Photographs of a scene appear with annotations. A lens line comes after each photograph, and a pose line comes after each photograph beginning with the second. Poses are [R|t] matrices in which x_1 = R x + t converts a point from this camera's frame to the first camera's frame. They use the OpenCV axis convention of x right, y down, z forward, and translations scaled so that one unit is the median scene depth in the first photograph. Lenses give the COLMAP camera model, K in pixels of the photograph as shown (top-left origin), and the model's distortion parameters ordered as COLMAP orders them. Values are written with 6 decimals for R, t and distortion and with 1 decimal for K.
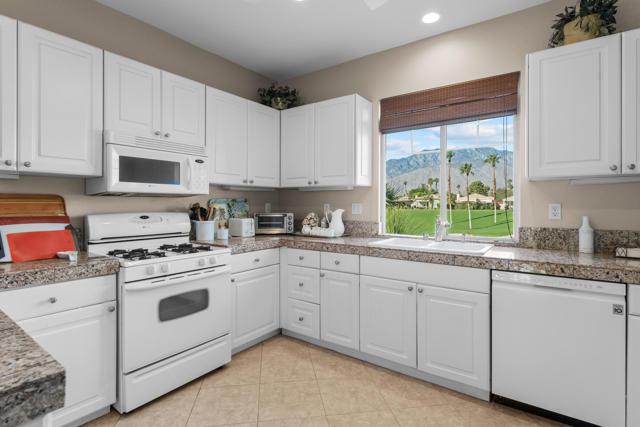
lens RADIAL K [[321.4, 0, 318.3], [0, 321.4, 203.6], [0, 0, 1]] dist [0.002671, 0.000427]
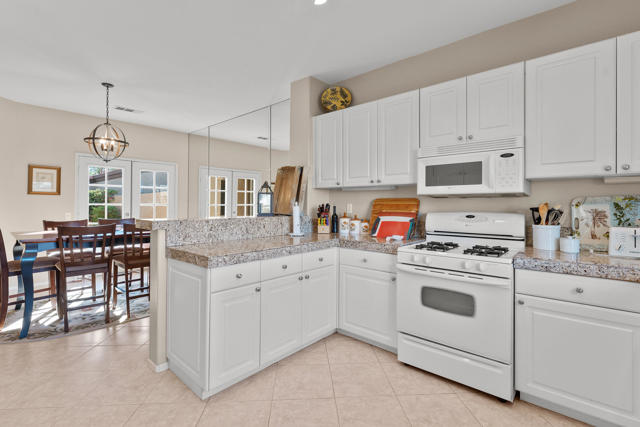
lens RADIAL K [[285.4, 0, 321.3], [0, 285.4, 205.0], [0, 0, 1]] dist [-0.001203, -0.000135]
pose [[-0.067811, -0.002606, -0.997695, 0.489186], [-0.000613, 0.999997, -0.002570, 0.006671], [0.997698, 0.000437, -0.067813, 0.611180]]
